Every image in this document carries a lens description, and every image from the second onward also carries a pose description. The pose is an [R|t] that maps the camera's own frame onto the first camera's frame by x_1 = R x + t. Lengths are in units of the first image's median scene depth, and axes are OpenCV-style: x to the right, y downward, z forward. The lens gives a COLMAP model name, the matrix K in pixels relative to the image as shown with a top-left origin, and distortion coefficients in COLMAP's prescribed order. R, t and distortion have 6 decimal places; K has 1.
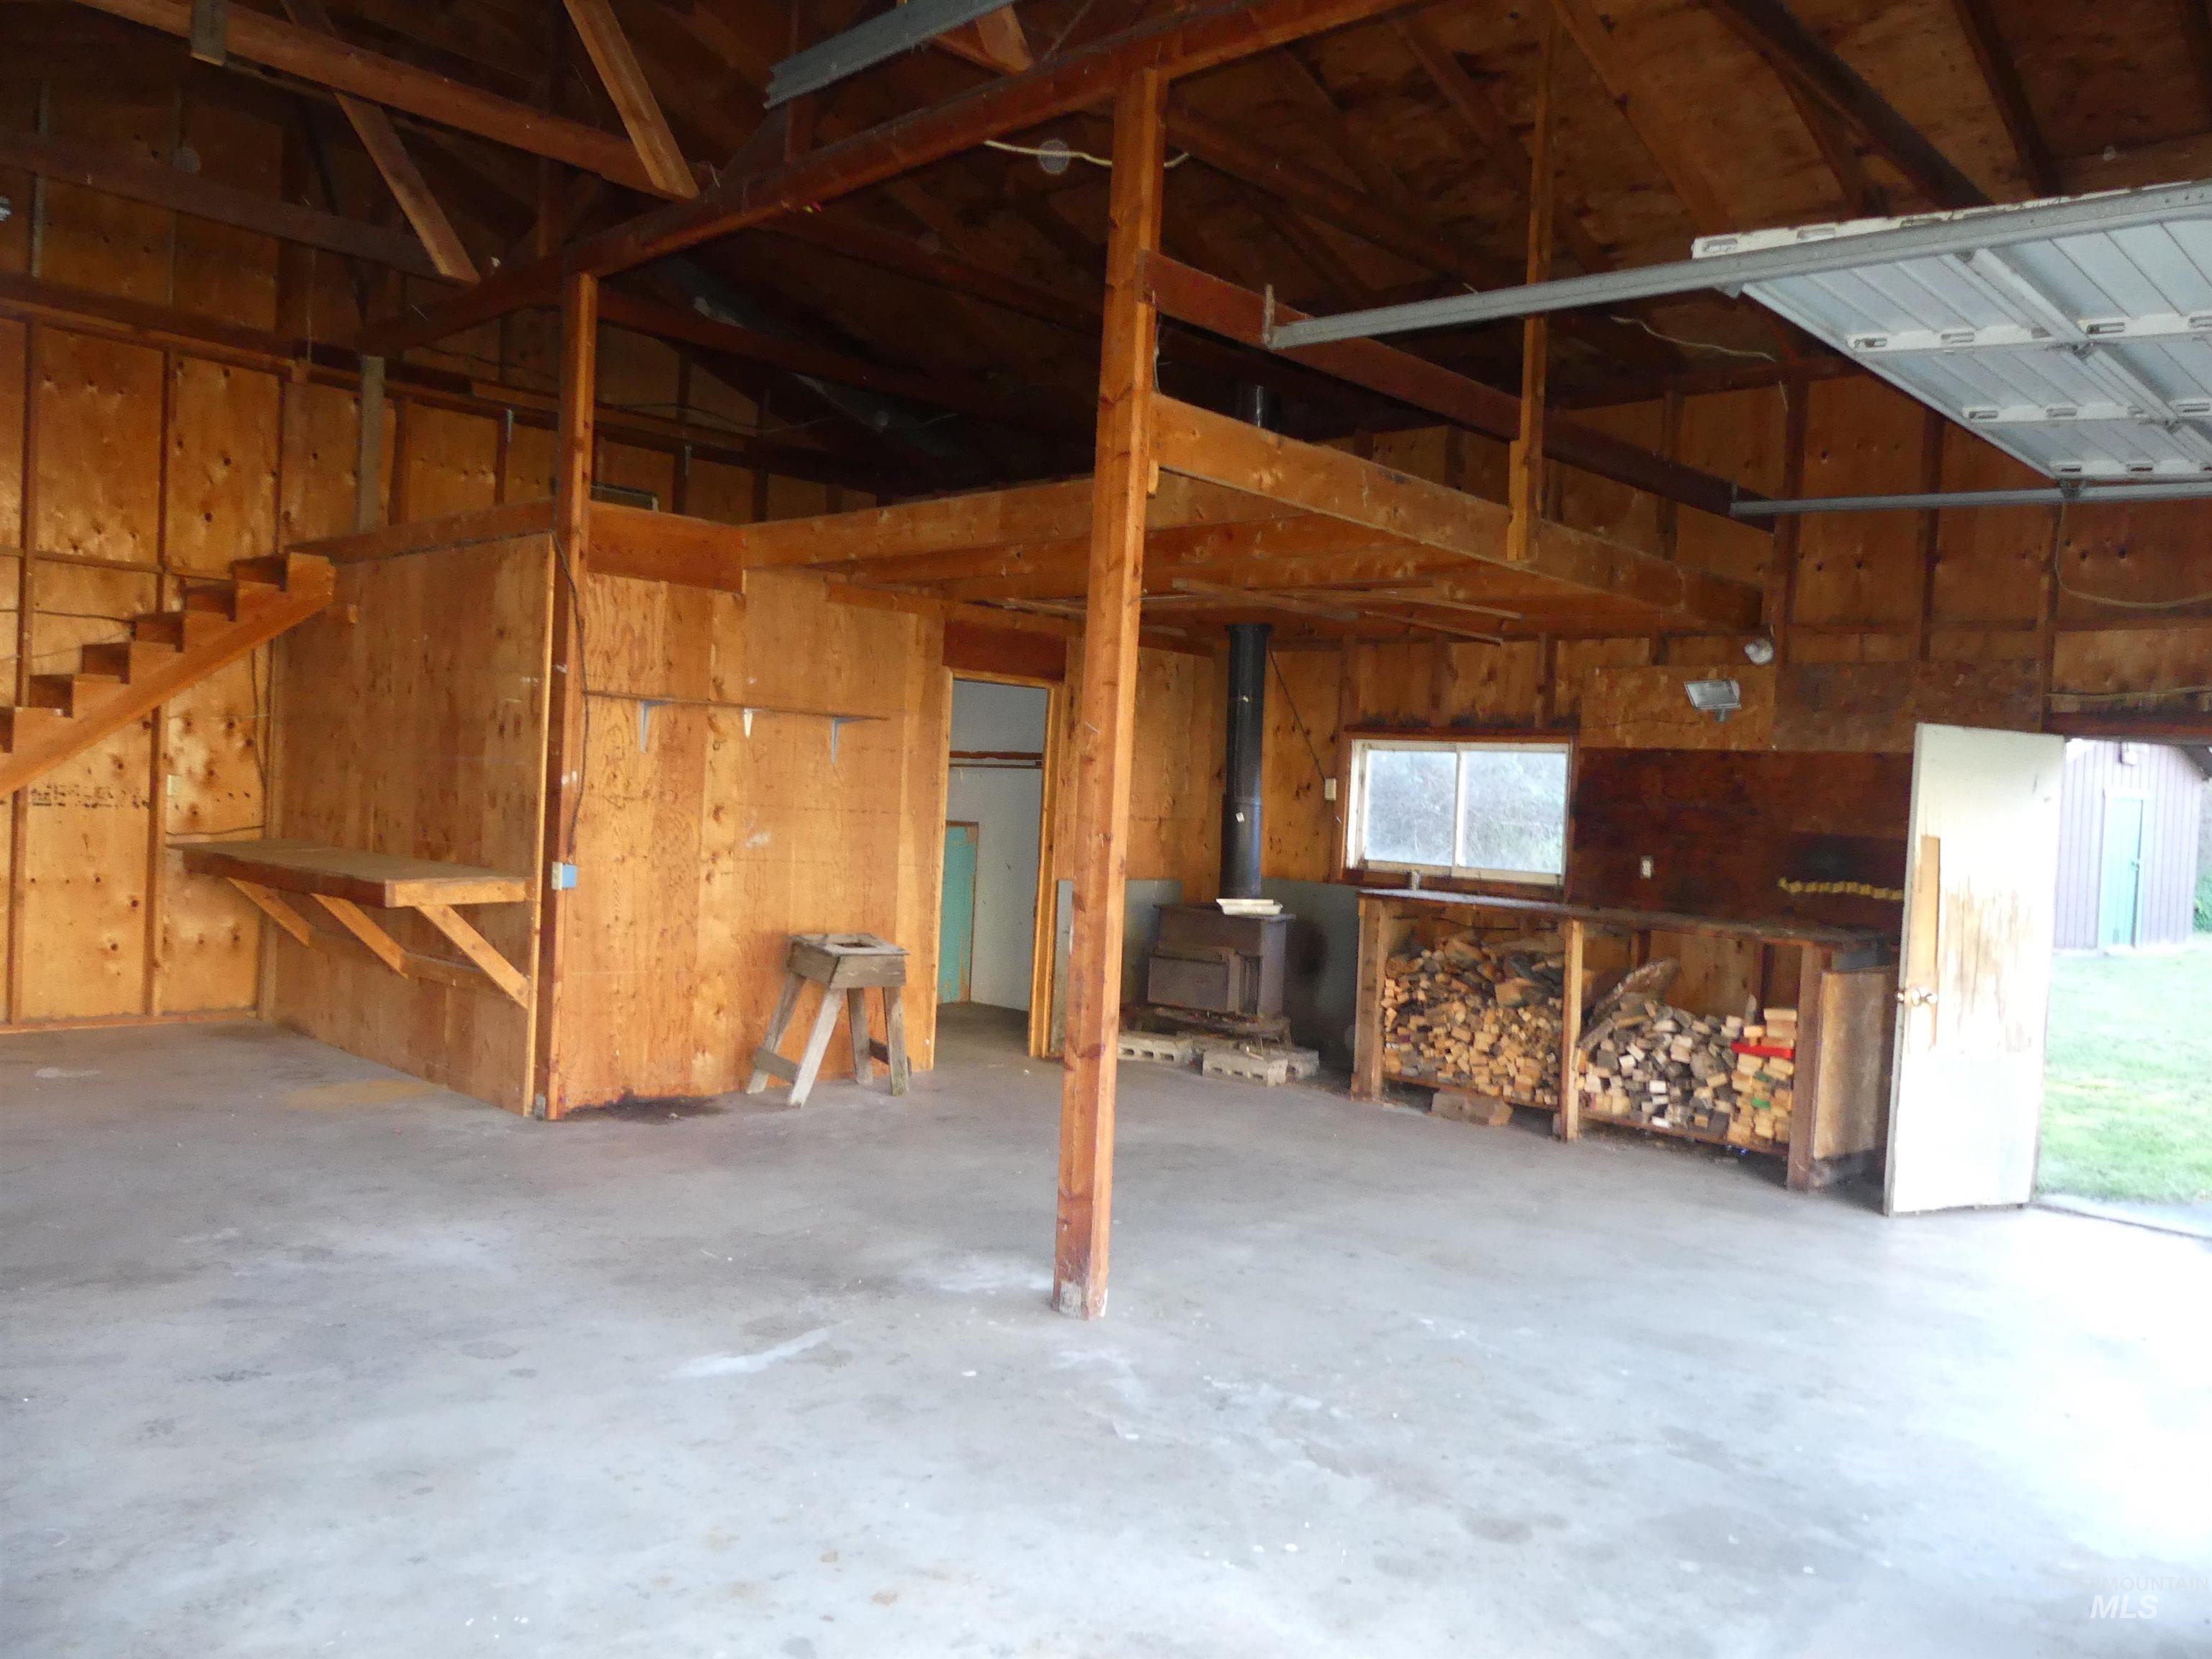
lens RADIAL K [[1665.1, 0, 1140.9], [0, 1665.1, 854.1], [0, 0, 1]] dist [-0.031140, 0.021961]
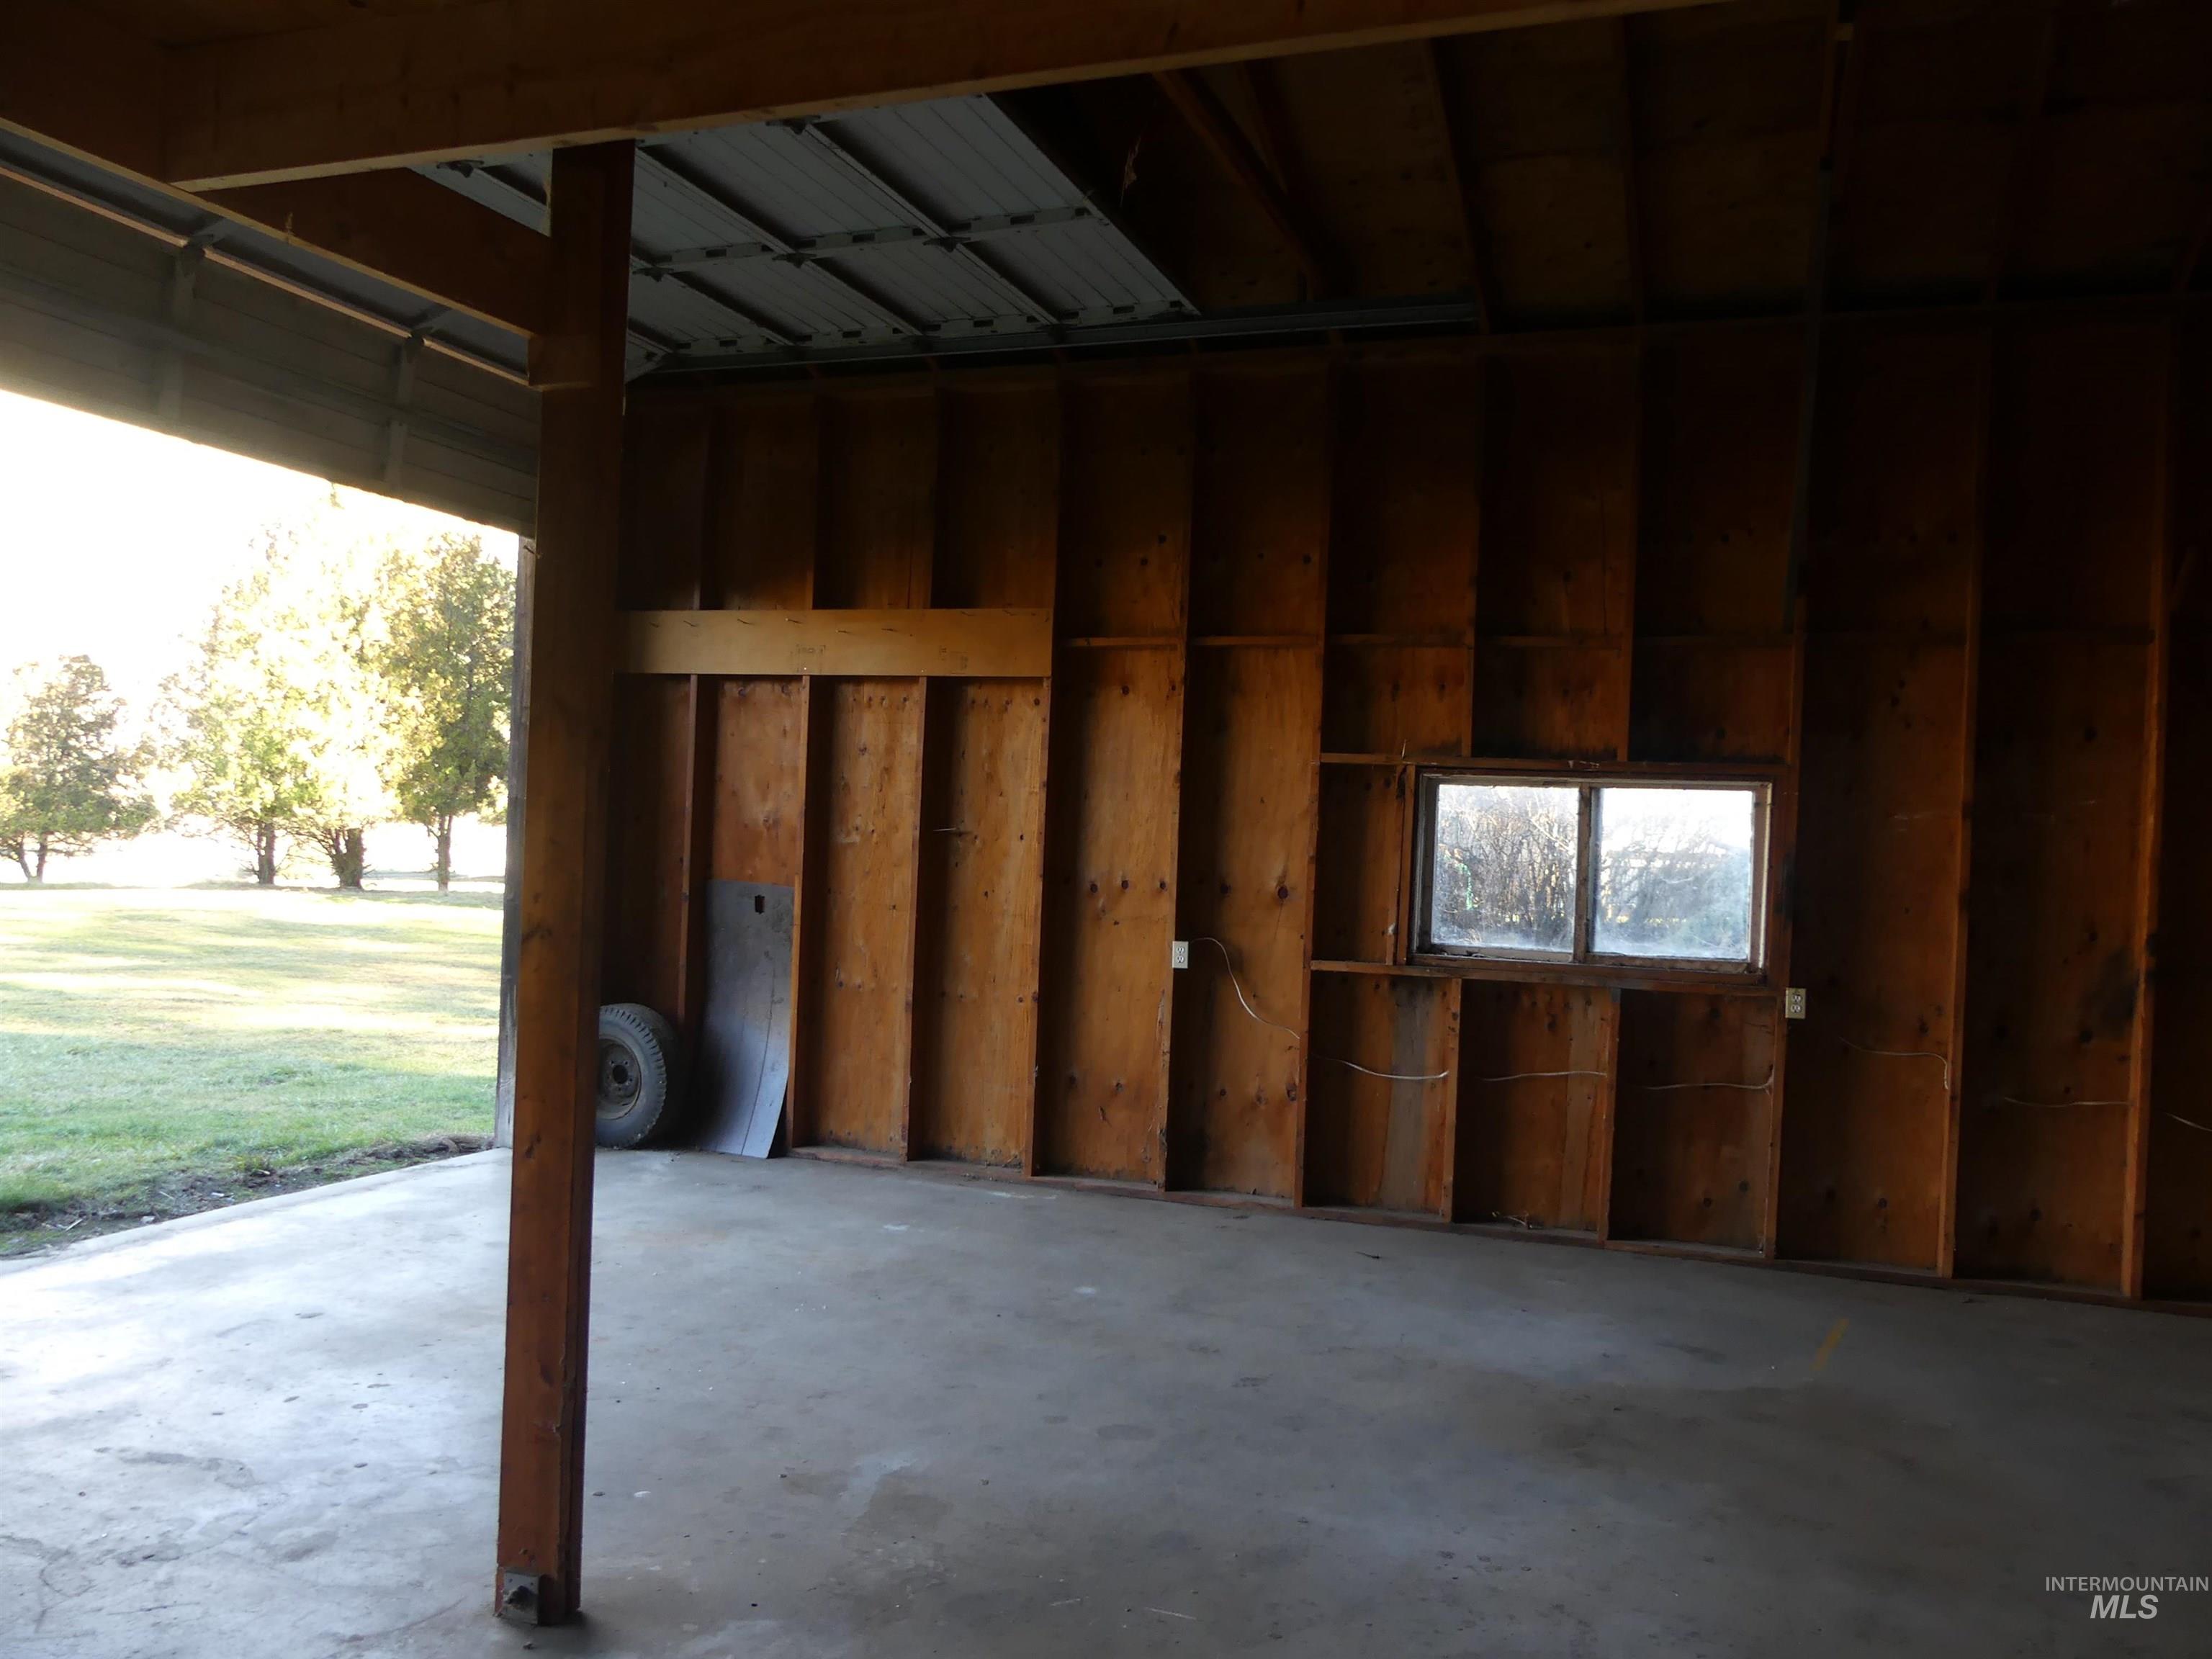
lens RADIAL K [[1665.1, 0, 1122.0], [0, 1665.1, 833.5], [0, 0, 1]] dist [-0.031140, 0.021961]
pose [[-0.916431, -0.094365, -0.388909, 0.022349], [-0.104294, 0.994537, 0.004446, -0.039633], [0.386364, 0.044635, -0.921266, 1.088356]]
